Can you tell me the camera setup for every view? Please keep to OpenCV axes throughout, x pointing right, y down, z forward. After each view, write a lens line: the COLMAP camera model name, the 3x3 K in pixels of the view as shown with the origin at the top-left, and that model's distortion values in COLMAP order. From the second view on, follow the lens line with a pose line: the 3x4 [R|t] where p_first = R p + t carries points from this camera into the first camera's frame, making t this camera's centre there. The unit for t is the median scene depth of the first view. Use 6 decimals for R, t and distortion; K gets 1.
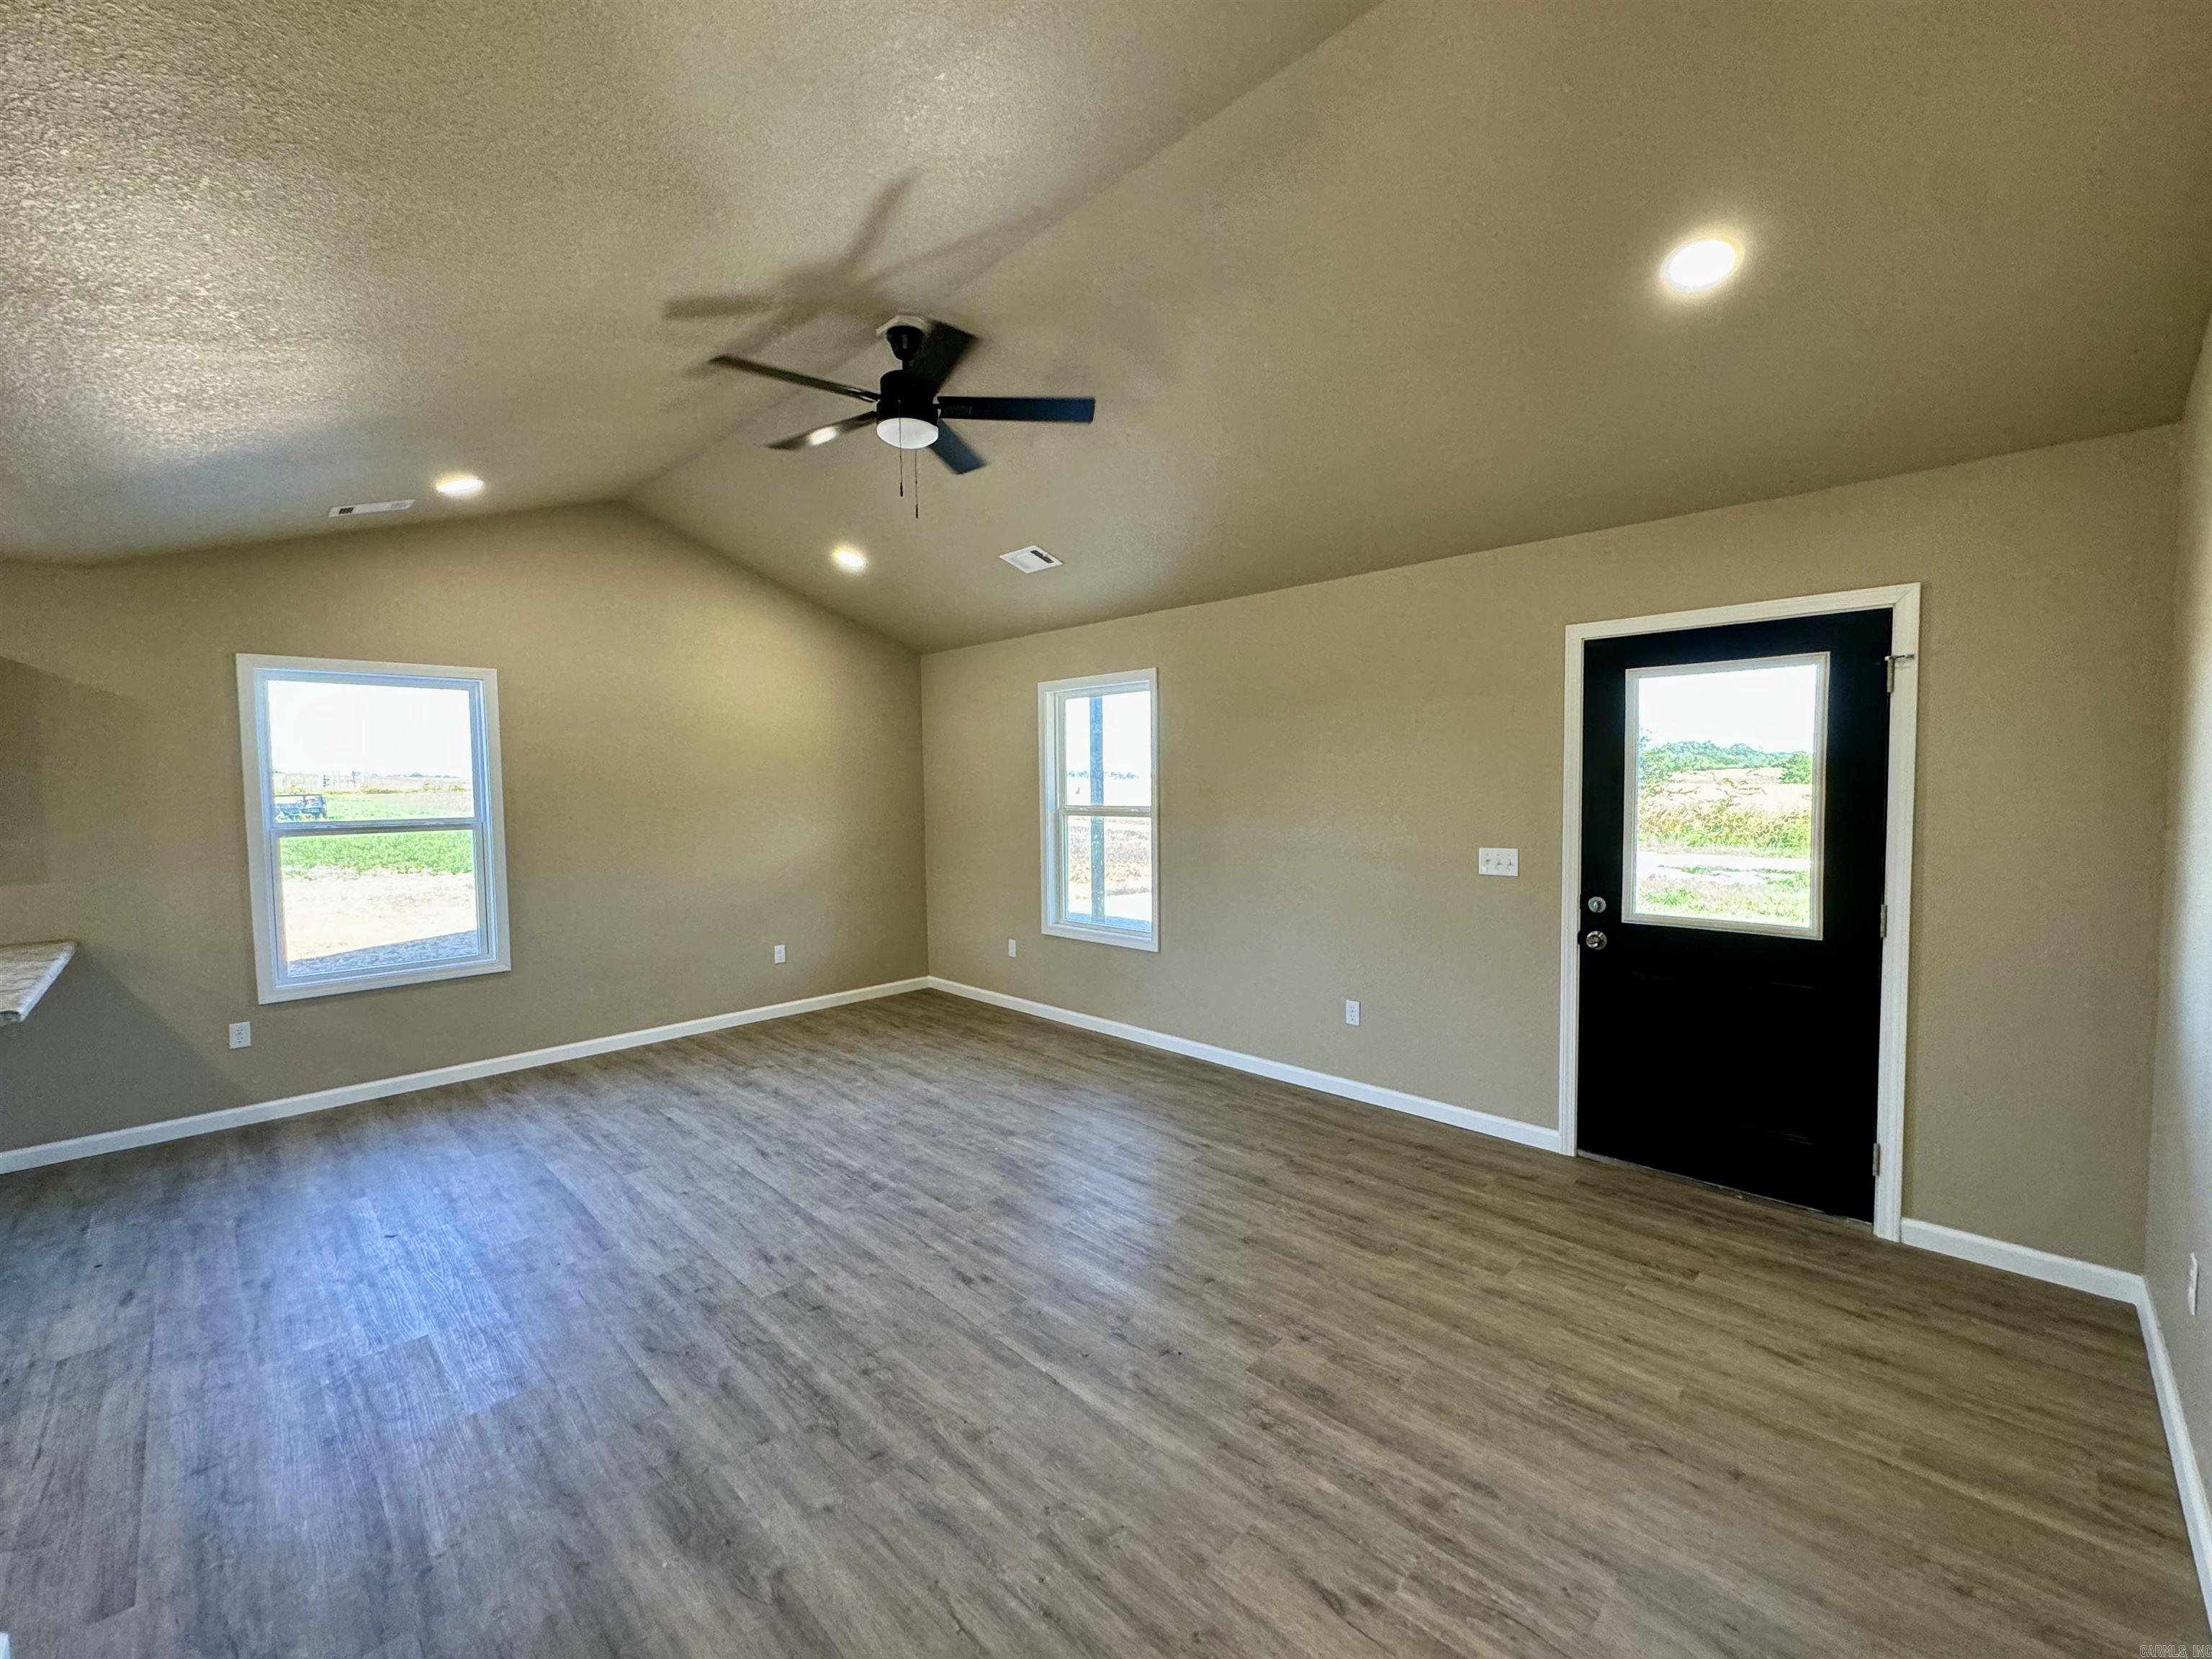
lens RADIAL K [[880.7, 0, 1107.3], [0, 880.7, 820.2], [0, 0, 1]] dist [-0.003057, -0.000134]
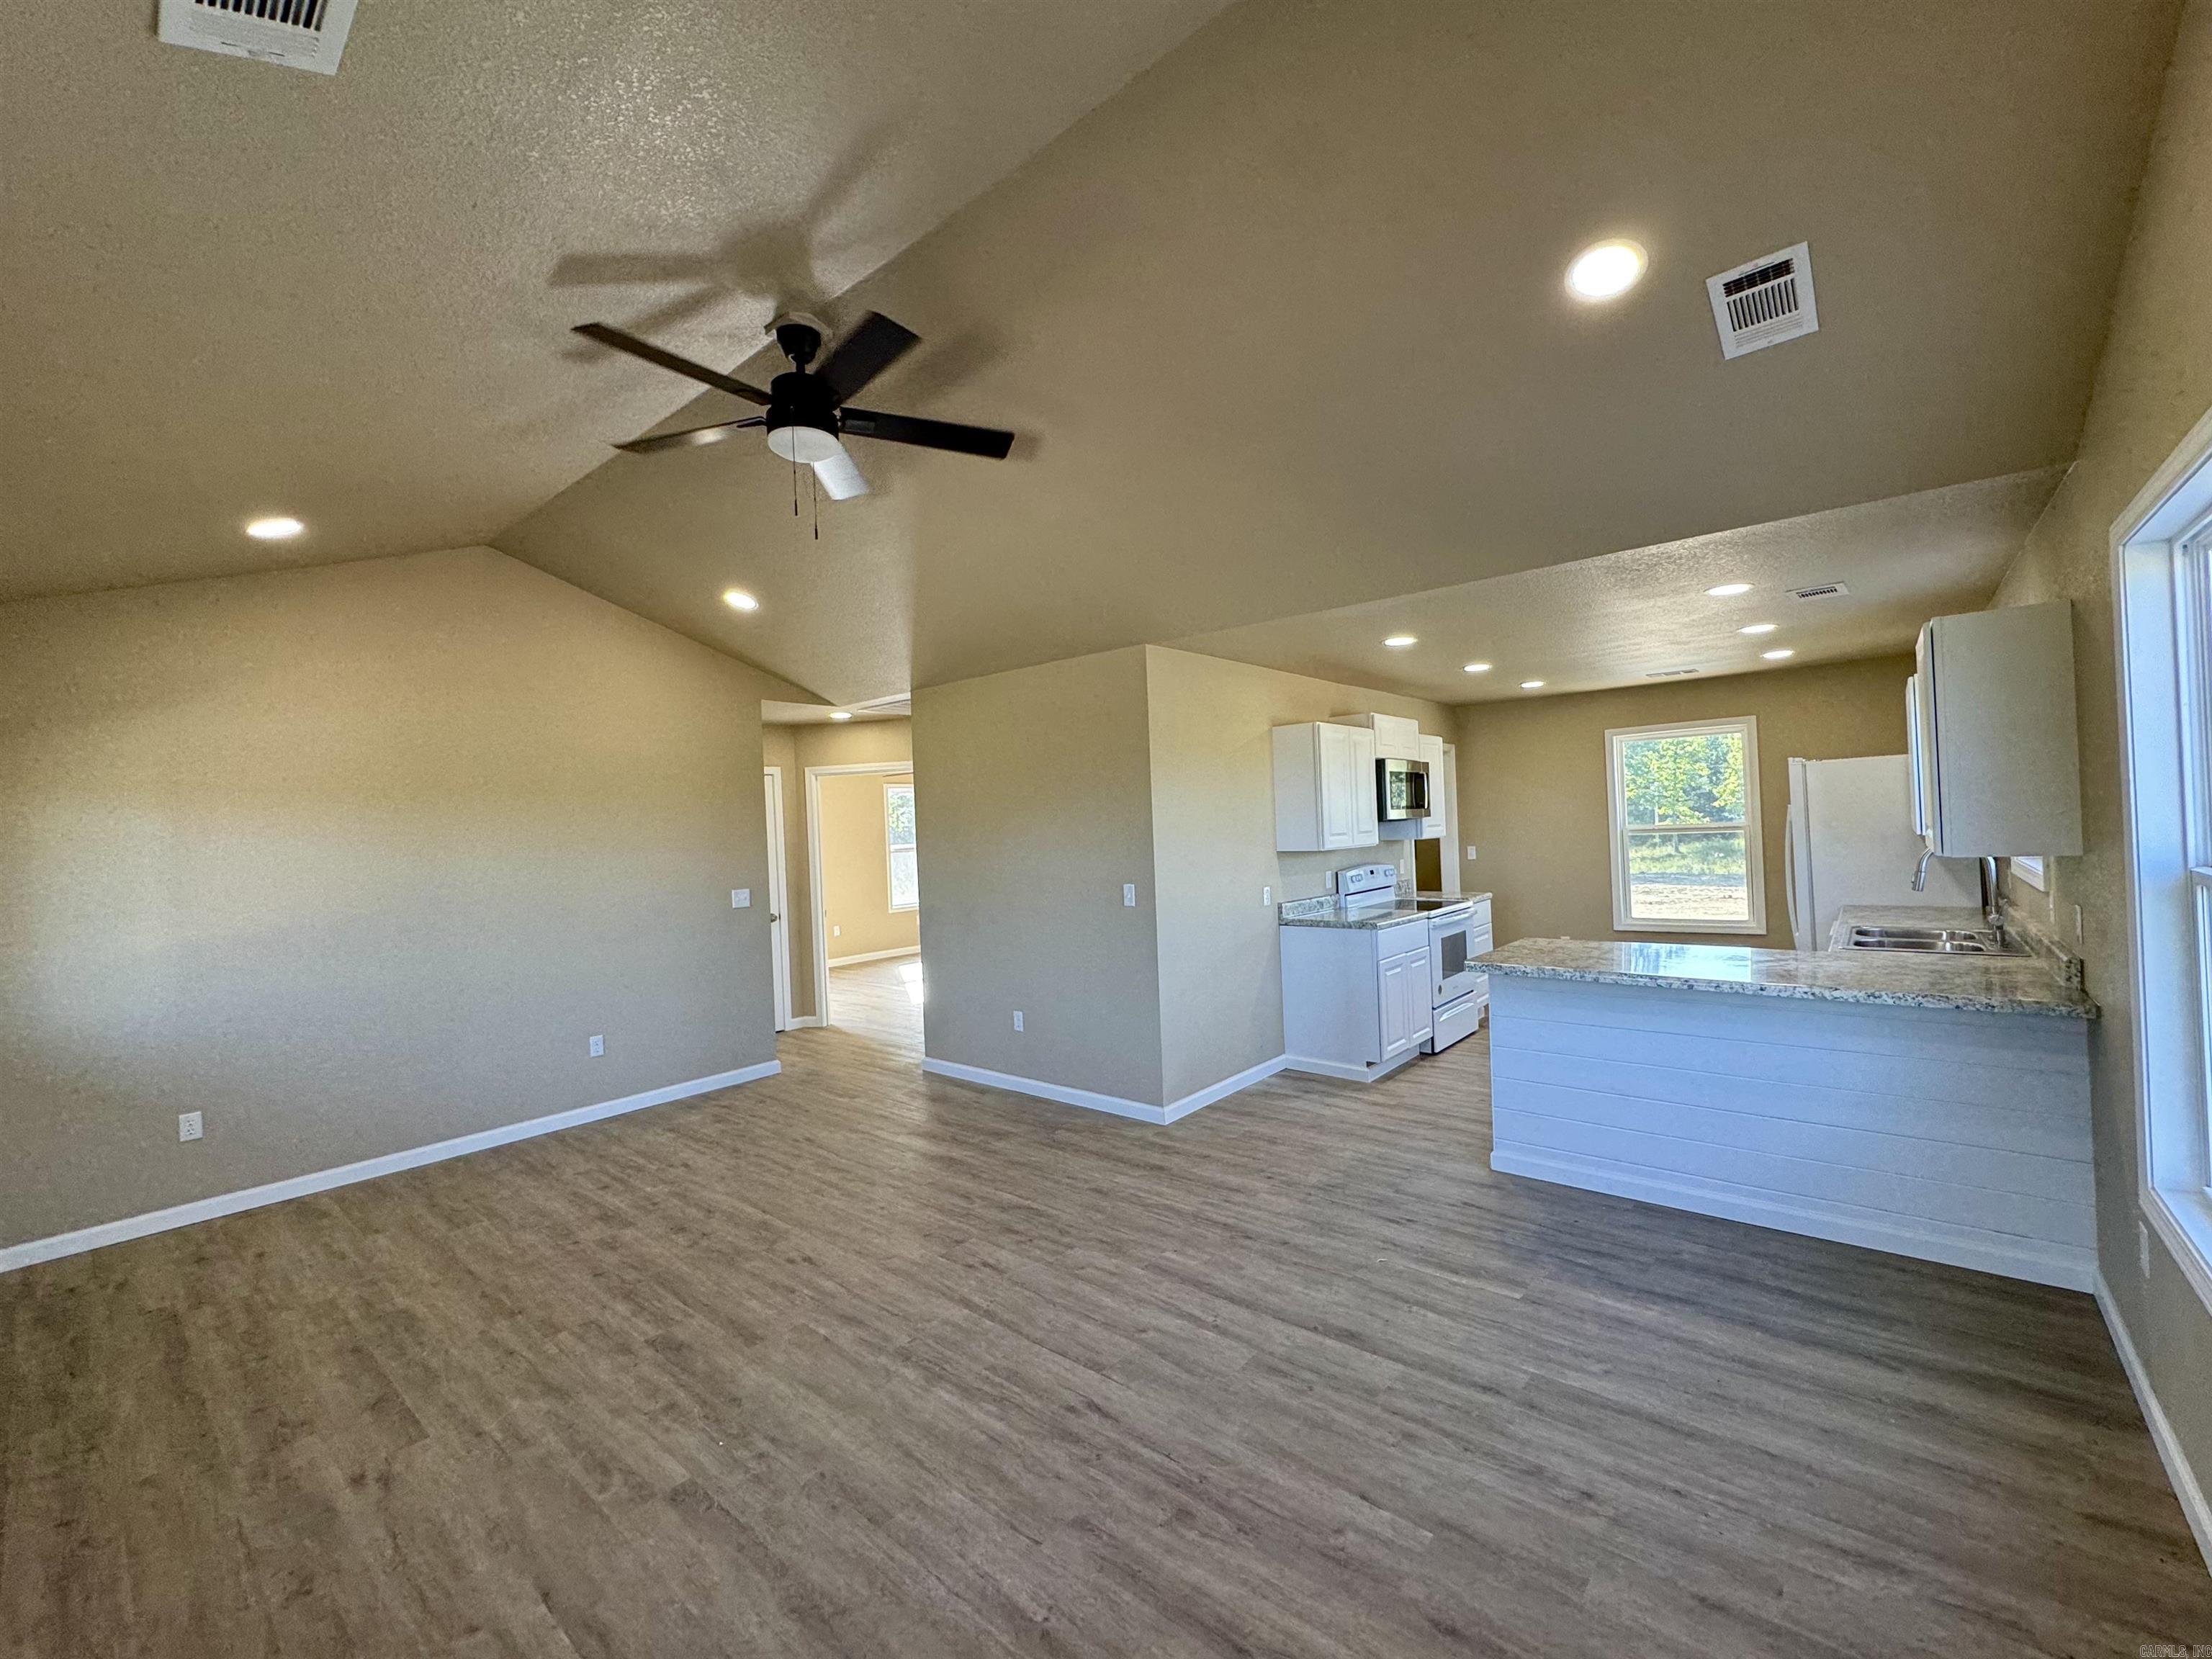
lens RADIAL K [[880.7, 0, 1104.8], [0, 880.7, 830.9], [0, 0, 1]] dist [-0.003057, -0.000134]
pose [[-0.995837, 0.053857, -0.073538, -0.434378], [0.049988, 0.997317, 0.053478, -0.086724], [0.076221, 0.049579, -0.995858, 1.887330]]
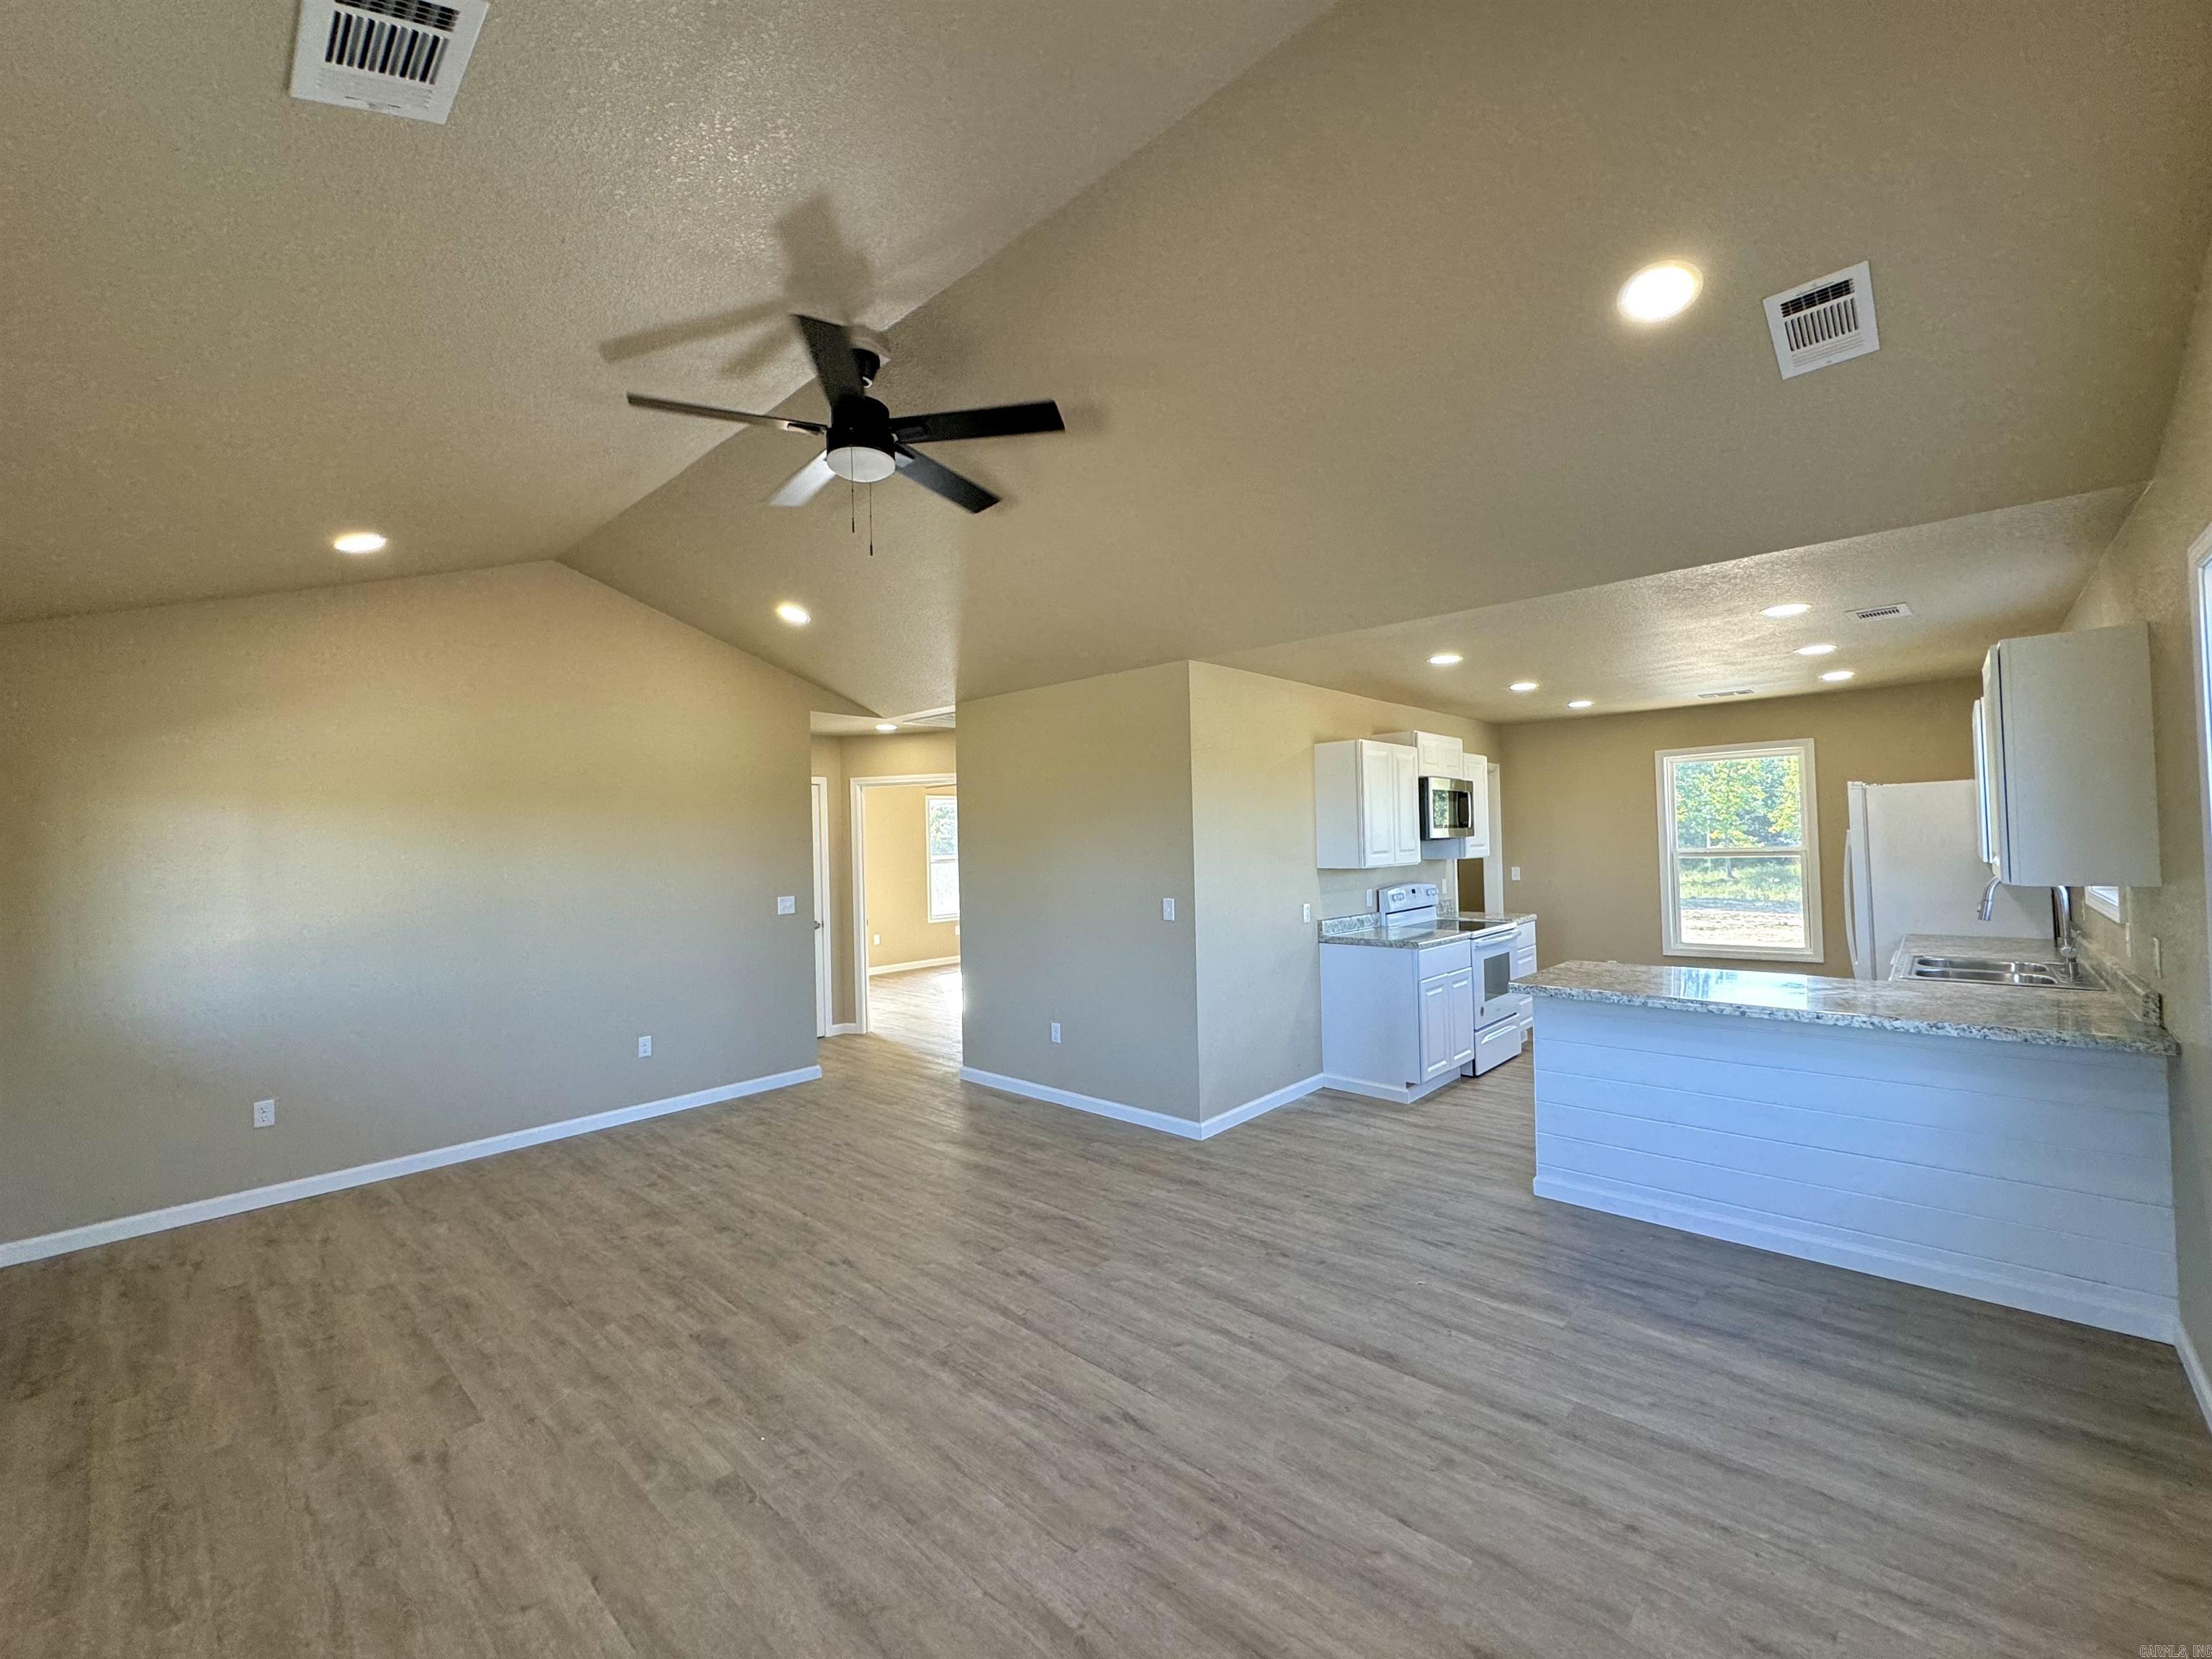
lens RADIAL K [[880.7, 0, 1106.5], [0, 880.7, 831.4], [0, 0, 1]] dist [-0.003057, -0.000134]
pose [[-0.998734, 0.036714, -0.034396, -0.426996], [0.035480, 0.998728, 0.035823, -0.085874], [0.035668, 0.034557, -0.998766, 1.896899]]
